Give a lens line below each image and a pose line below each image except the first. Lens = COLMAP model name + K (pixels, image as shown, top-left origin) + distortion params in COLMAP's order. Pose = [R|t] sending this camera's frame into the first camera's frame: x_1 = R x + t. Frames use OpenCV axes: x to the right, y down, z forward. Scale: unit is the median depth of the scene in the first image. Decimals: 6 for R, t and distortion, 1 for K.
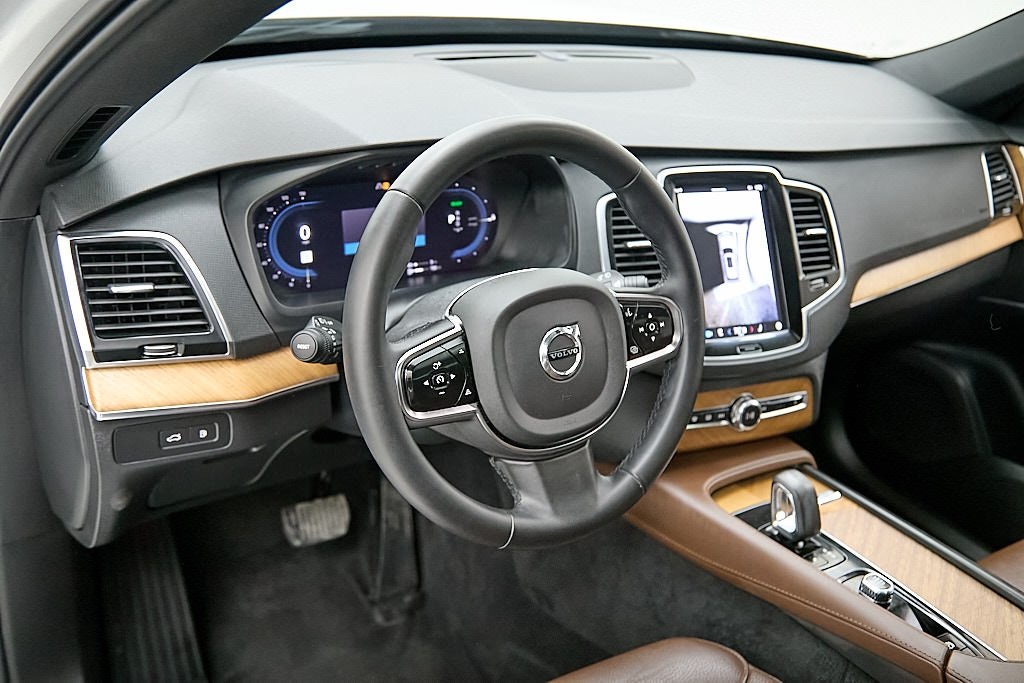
lens RADIAL K [[1004.3, 0, 510.5], [0, 1004.3, 343.6], [0, 0, 1]] dist [0.028557, 0.000000]
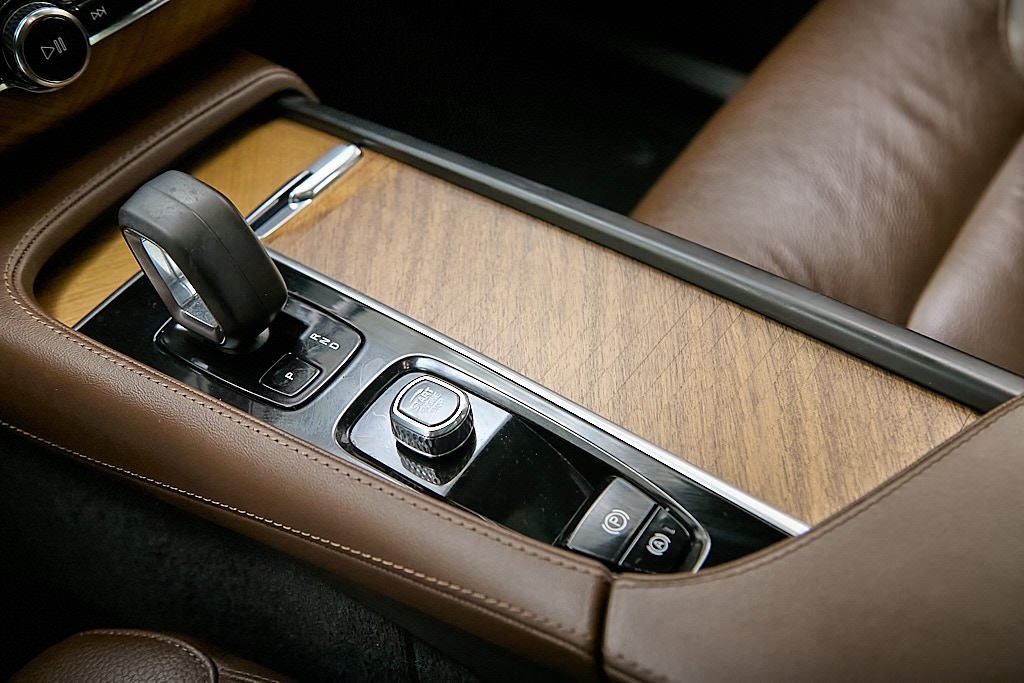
lens RADIAL K [[1128.3, 0, 503.2], [0, 1128.3, 341.7], [0, 0, 1]] dist [0.032105, 0.000000]
pose [[0.920282, -0.372388, 0.120032, 0.318194], [0.293831, 0.860375, 0.416436, 0.039699], [-0.258348, -0.347969, 0.901207, 0.557717]]
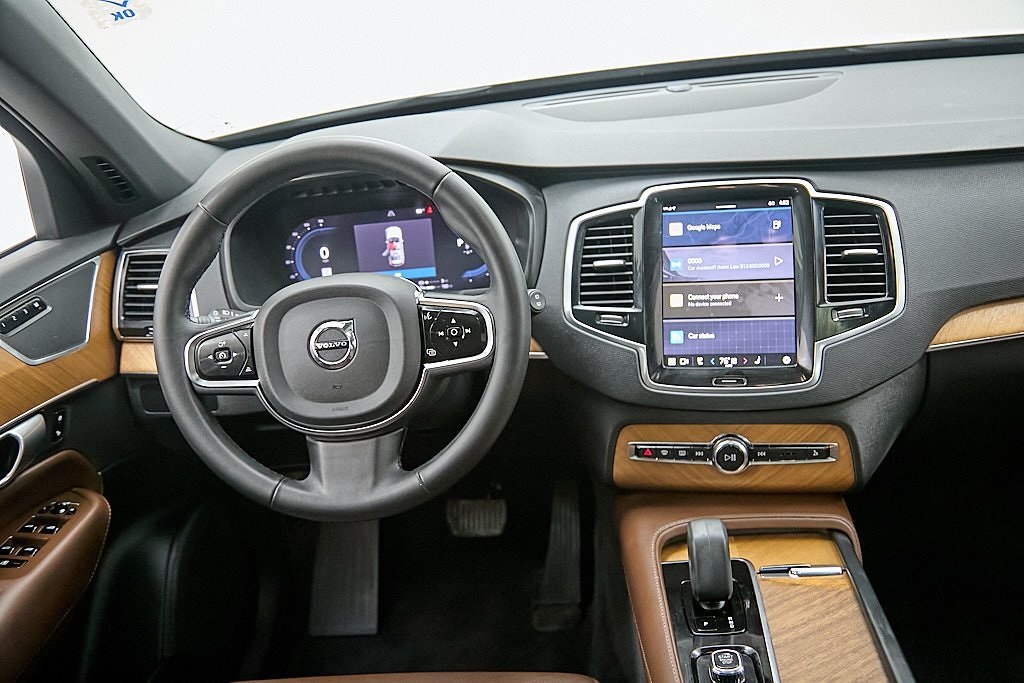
lens RADIAL K [[928.9, 0, 515.8], [0, 928.9, 343.2], [0, 0, 1]] dist [-0.006348, 0.000000]
pose [[0.757406, 0.041425, -0.651629, 0.655382], [-0.091750, 0.994836, -0.043400, 0.025665], [0.646466, 0.092658, 0.757295, 0.267283]]
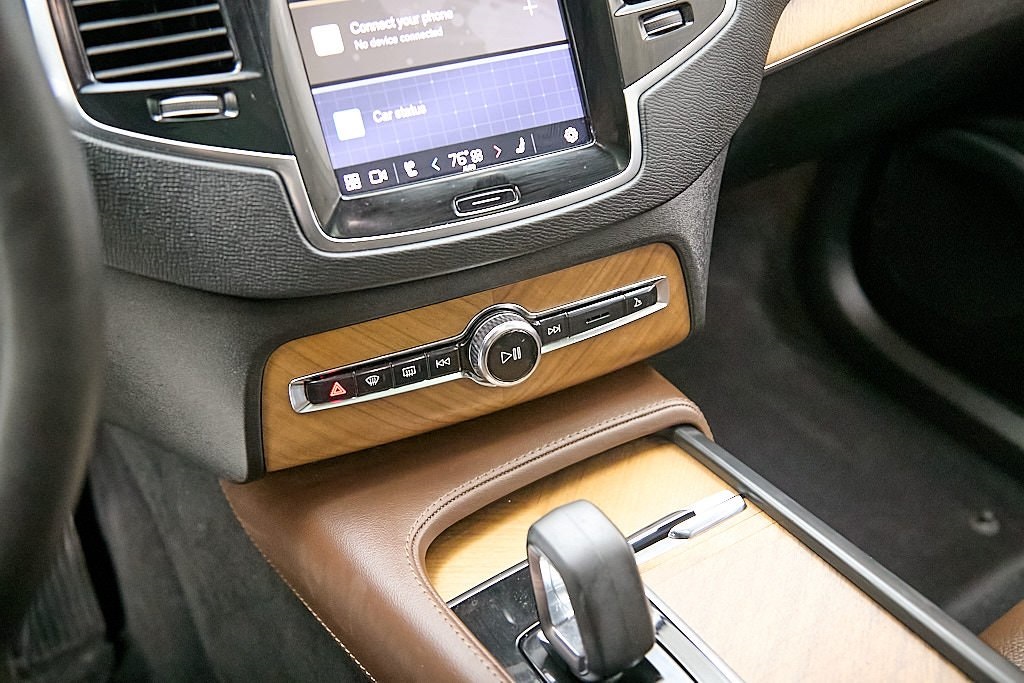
lens RADIAL K [[1057.6, 0, 508.3], [0, 1057.6, 338.0], [0, 0, 1]] dist [0.003413, 0.000000]
pose [[0.992212, -0.094949, -0.080627, 0.289025], [0.107077, 0.980864, 0.162608, -0.009619], [0.063644, -0.169975, 0.983391, 0.587665]]
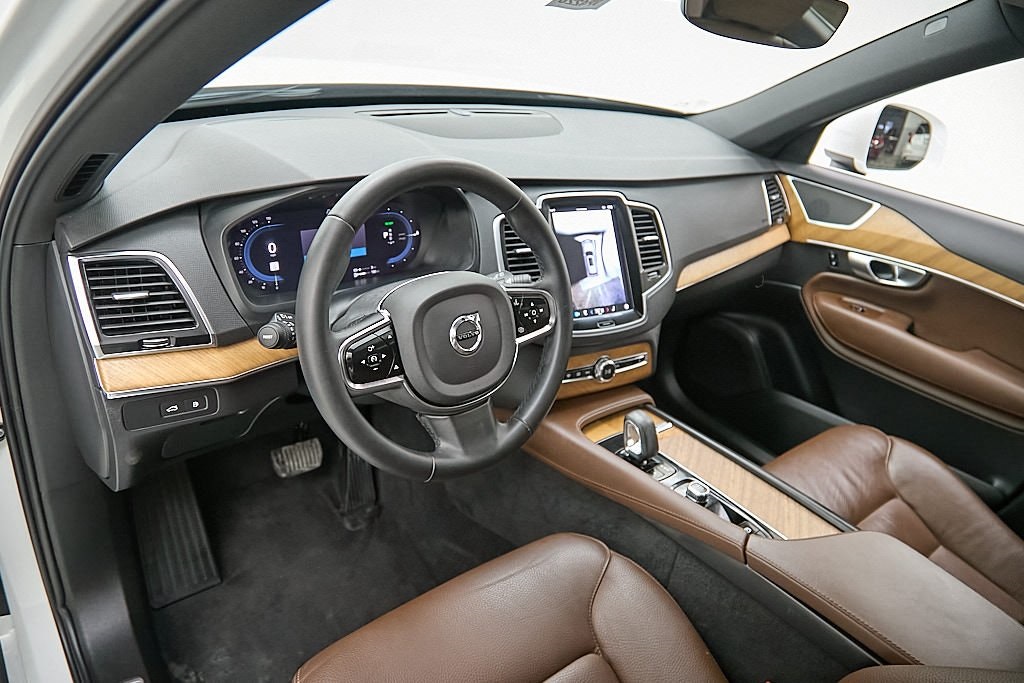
lens RADIAL K [[694.9, 0, 505.9], [0, 694.9, 339.3], [0, 0, 1]] dist [0.008574, -0.006172]
pose [[0.996076, -0.032924, 0.082145, 0.020332], [0.030125, 0.998930, 0.035082, -0.011955], [-0.083212, -0.032470, 0.996003, 0.054253]]
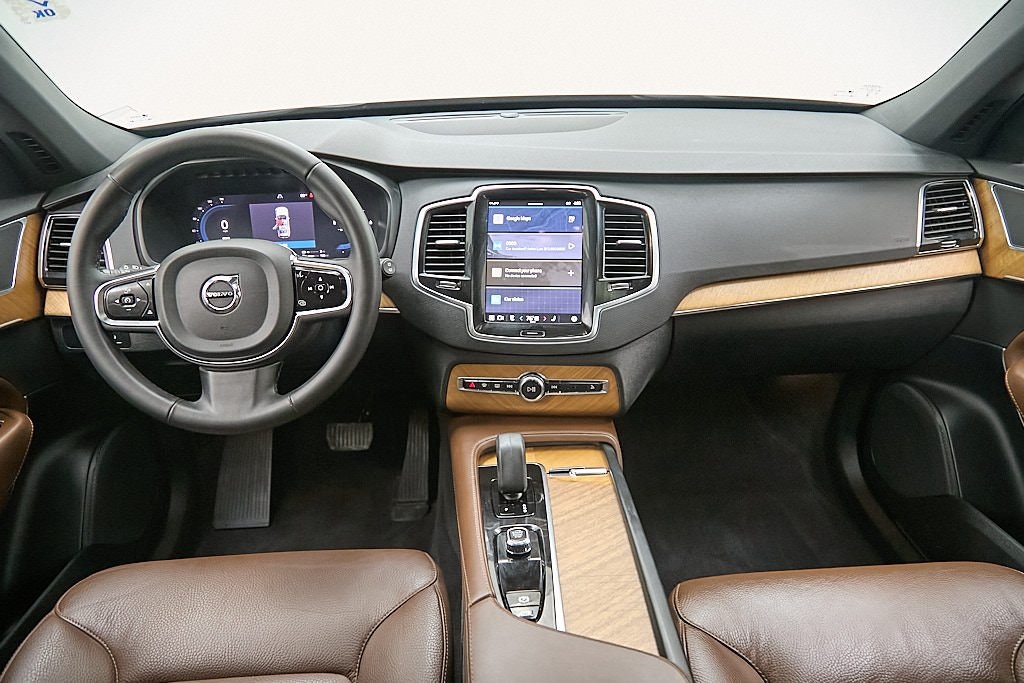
lens RADIAL K [[694.9, 0, 512.3], [0, 694.9, 339.7], [0, 0, 1]] dist [0.008574, -0.006172]
pose [[0.848005, 0.085997, -0.522965, 0.681442], [-0.114945, 0.993104, -0.023079, 0.036288], [0.517374, 0.079684, 0.852042, 0.294046]]
